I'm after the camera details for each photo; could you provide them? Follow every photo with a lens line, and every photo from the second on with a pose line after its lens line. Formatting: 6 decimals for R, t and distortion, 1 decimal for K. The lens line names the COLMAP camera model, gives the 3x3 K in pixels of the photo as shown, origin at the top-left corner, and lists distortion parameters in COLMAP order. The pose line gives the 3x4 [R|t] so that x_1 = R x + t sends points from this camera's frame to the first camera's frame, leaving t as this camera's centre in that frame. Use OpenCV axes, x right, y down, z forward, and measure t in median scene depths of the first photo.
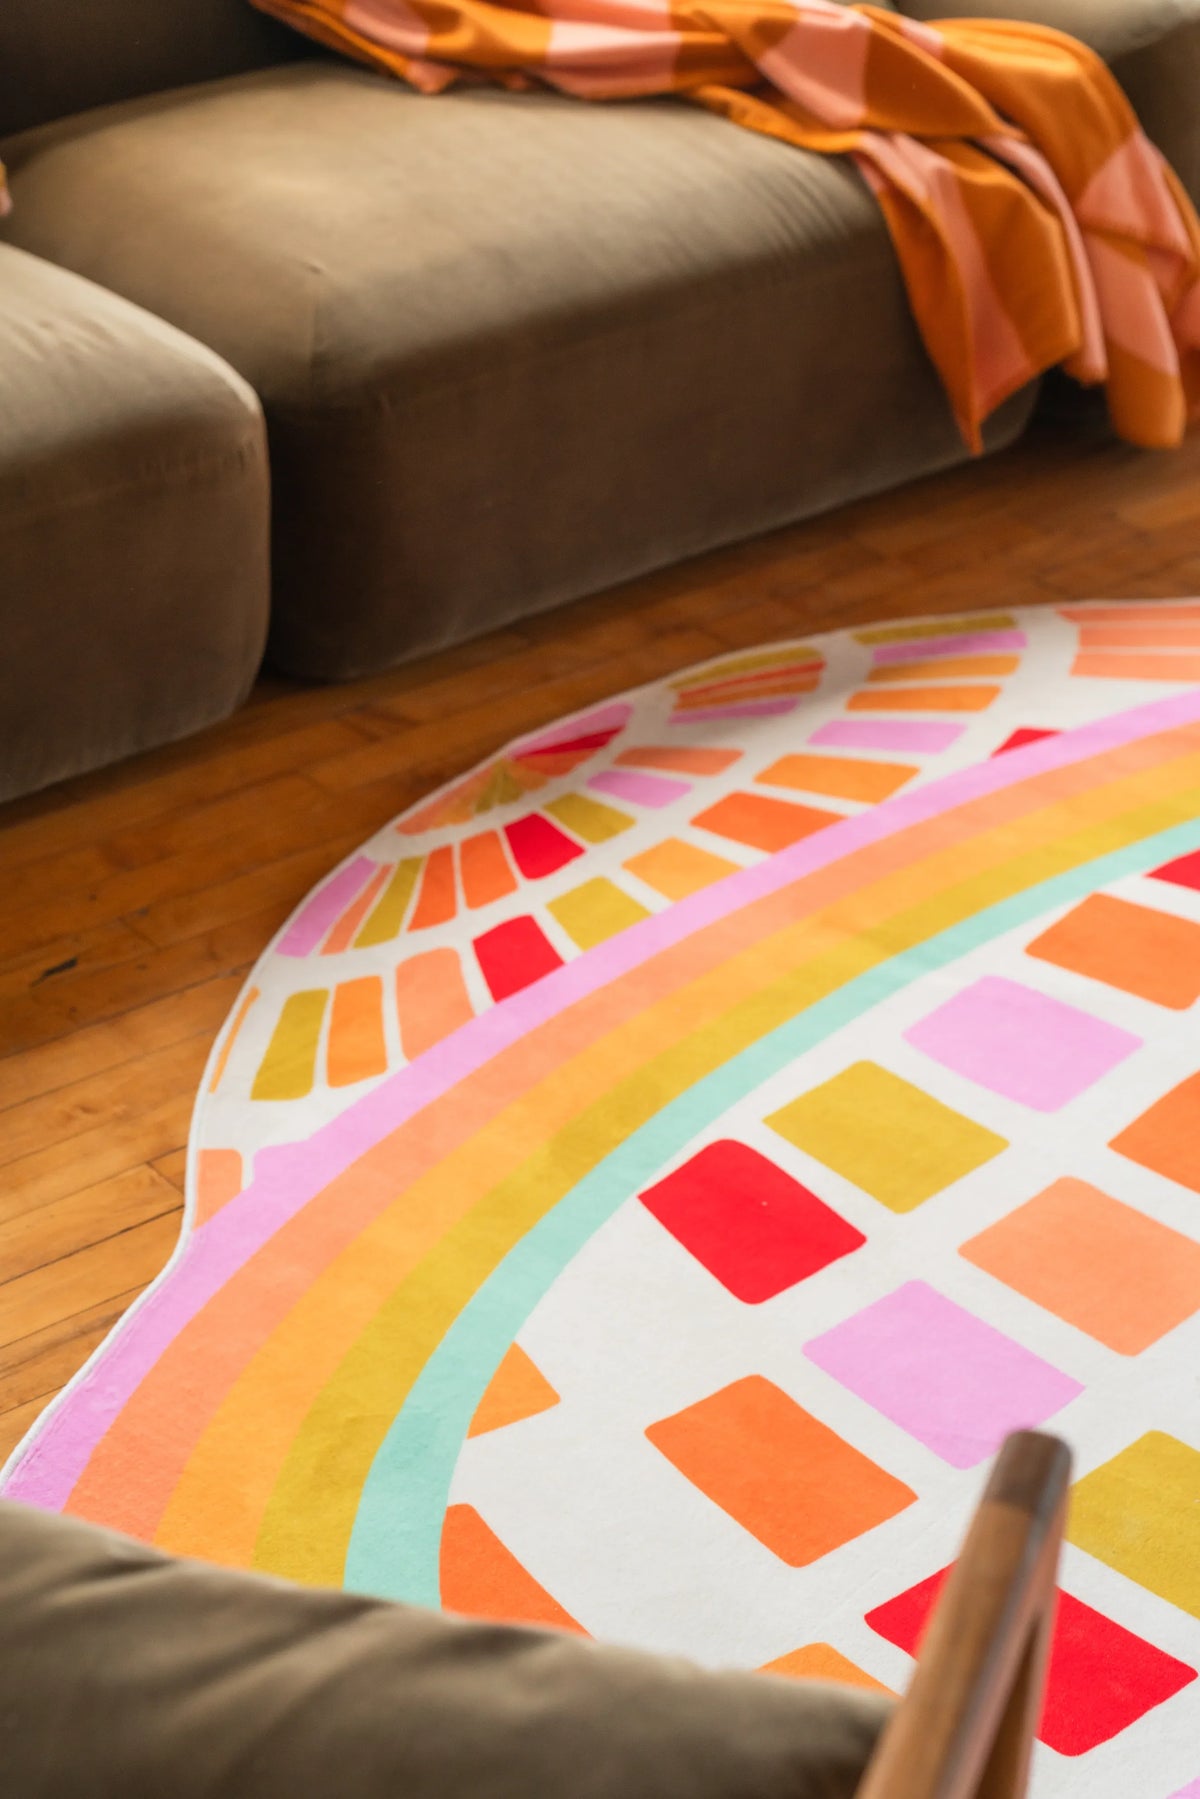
lens RADIAL K [[3425.0, 0, 600.0], [0, 3425.0, 899.5], [0, 0, 1]] dist [0.004224, 0.003008]
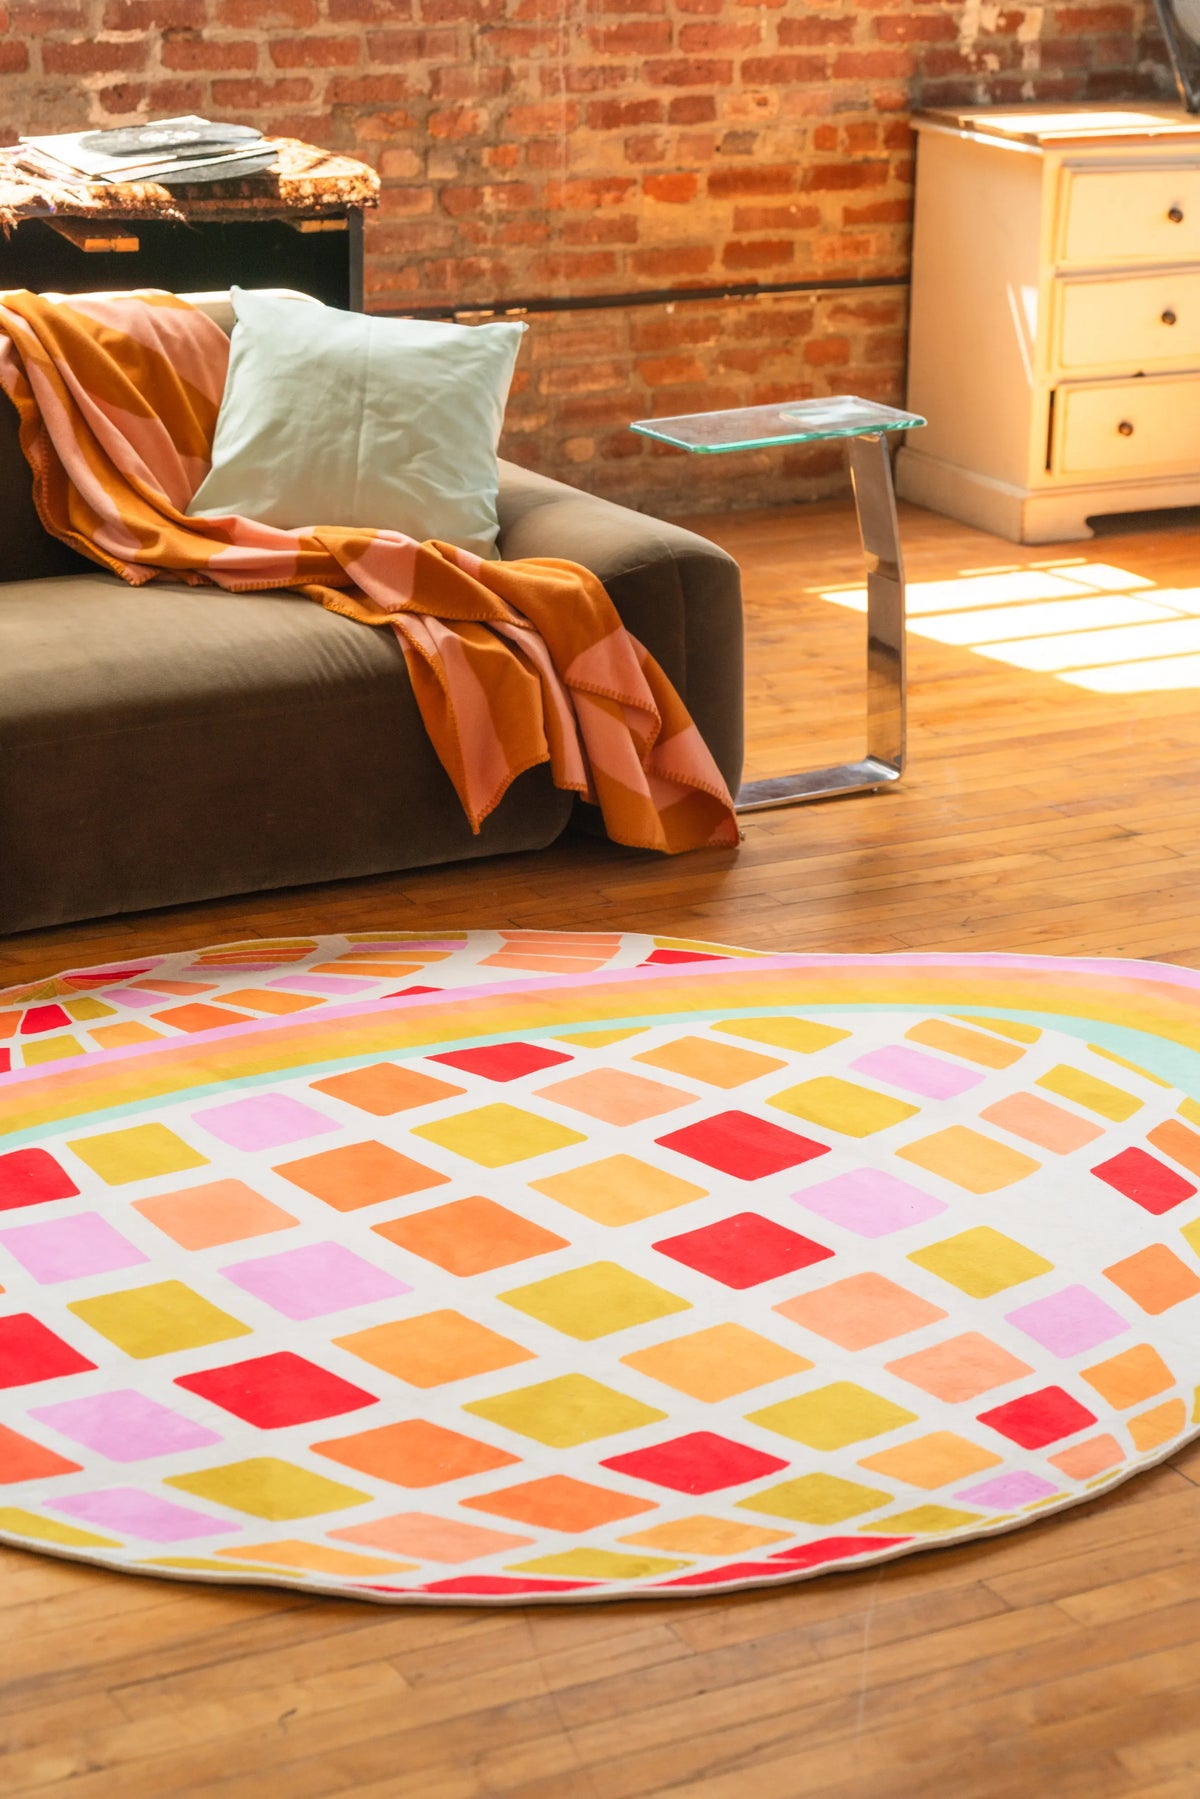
lens RADIAL K [[3425.0, 0, 600.0], [0, 3425.0, 899.5], [0, 0, 1]] dist [0.004224, 0.003008]
pose [[0.983211, 0.040341, -0.177959, 0.427434], [-0.079546, 0.972467, -0.219043, 0.213124], [0.164223, 0.229521, 0.959349, -0.377705]]
